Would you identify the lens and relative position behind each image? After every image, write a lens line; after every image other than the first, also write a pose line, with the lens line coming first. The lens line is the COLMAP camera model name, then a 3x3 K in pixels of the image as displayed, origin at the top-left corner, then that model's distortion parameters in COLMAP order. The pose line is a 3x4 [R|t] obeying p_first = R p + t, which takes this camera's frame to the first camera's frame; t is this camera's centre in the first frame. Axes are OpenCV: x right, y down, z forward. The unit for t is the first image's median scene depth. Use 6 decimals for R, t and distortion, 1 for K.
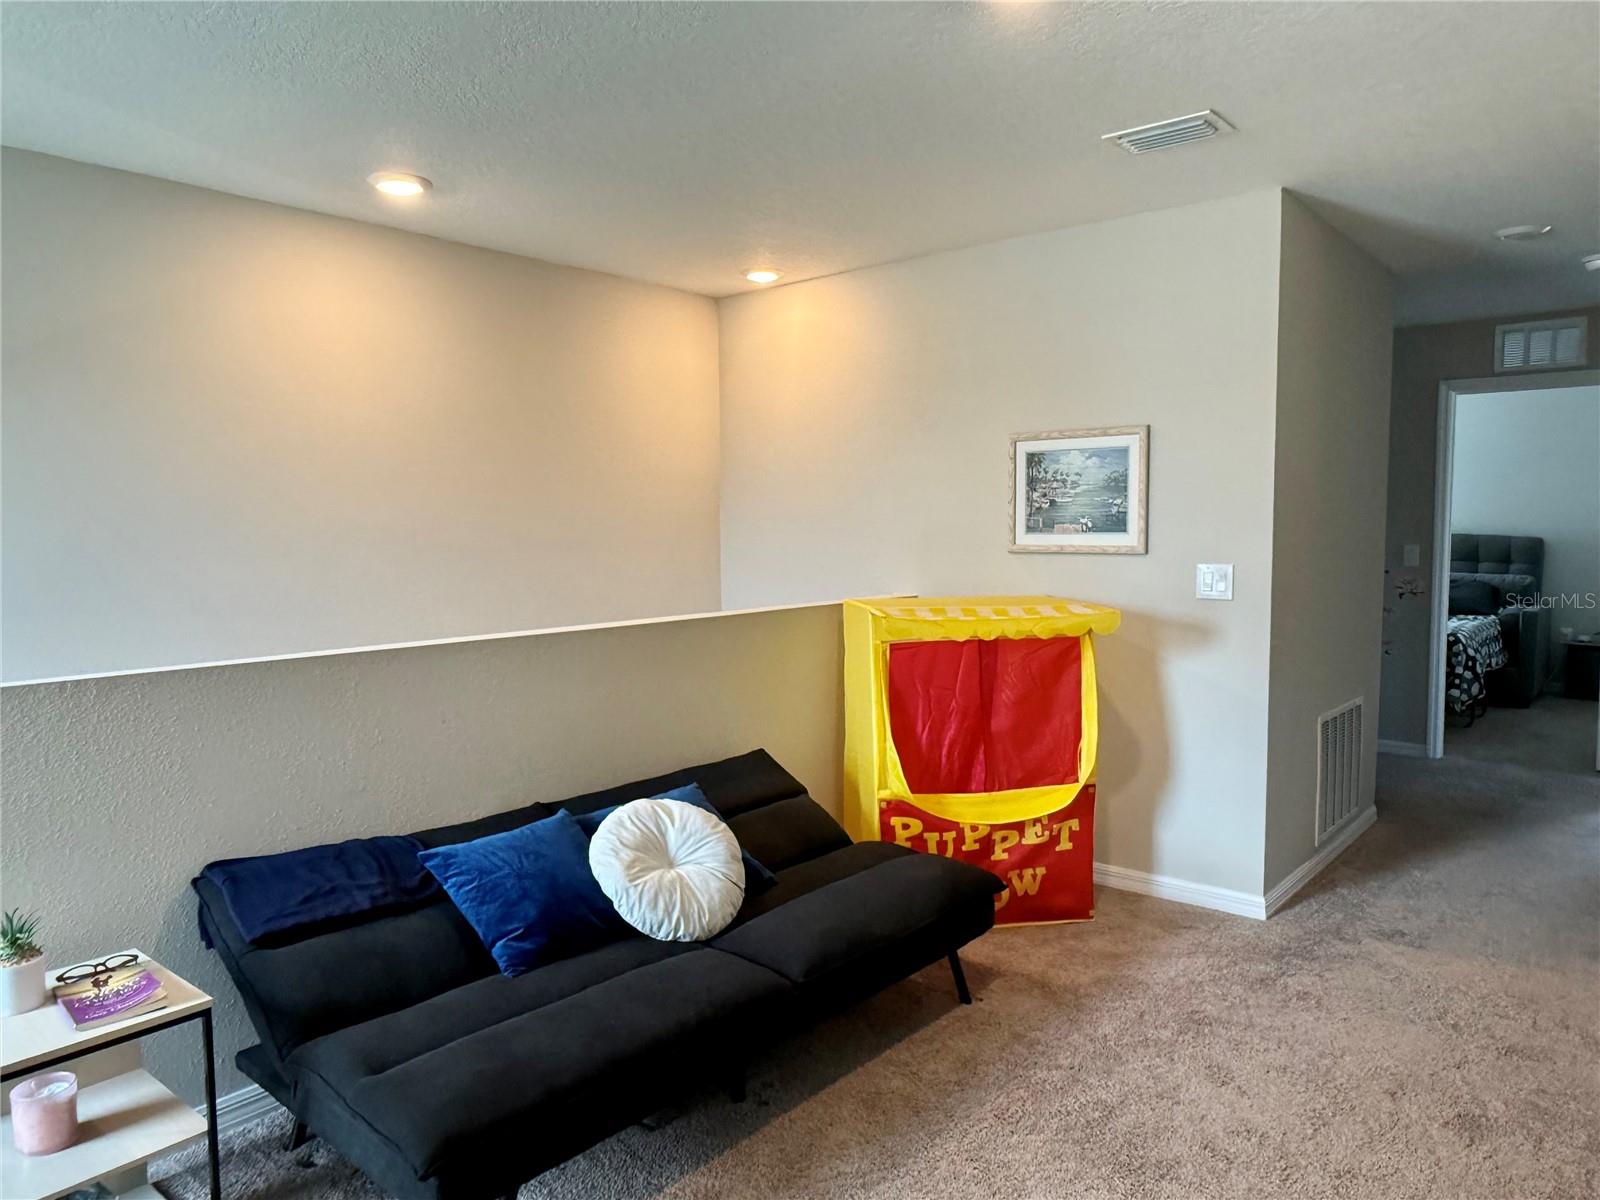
lens RADIAL K [[1074.1, 0, 799.1], [0, 1074.1, 605.4], [0, 0, 1]] dist [-0.004787, -0.001326]
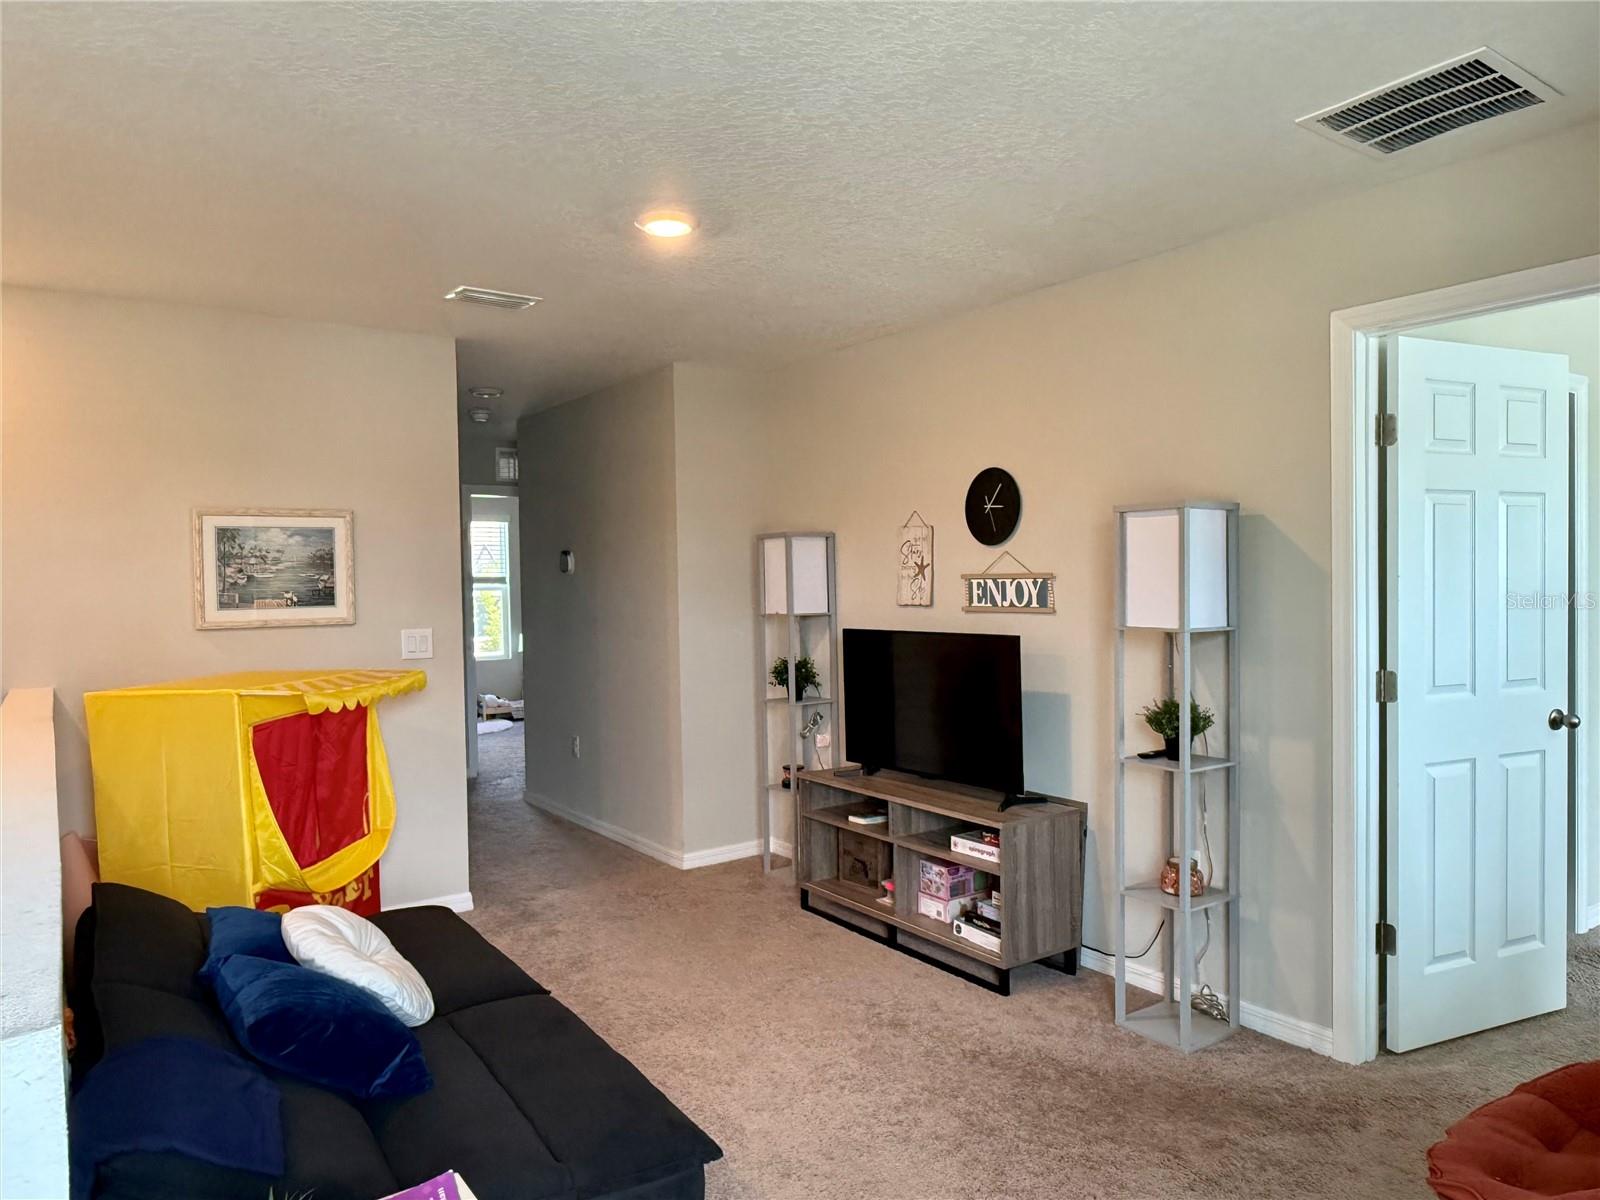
lens RADIAL K [[1074.1, 0, 798.8], [0, 1074.1, 601.5], [0, 0, 1]] dist [-0.004787, -0.001326]
pose [[0.266738, -0.014922, 0.963654, -0.607584], [0.089909, 0.995905, -0.009466, -0.018496], [-0.959566, 0.089166, 0.266987, 0.243054]]
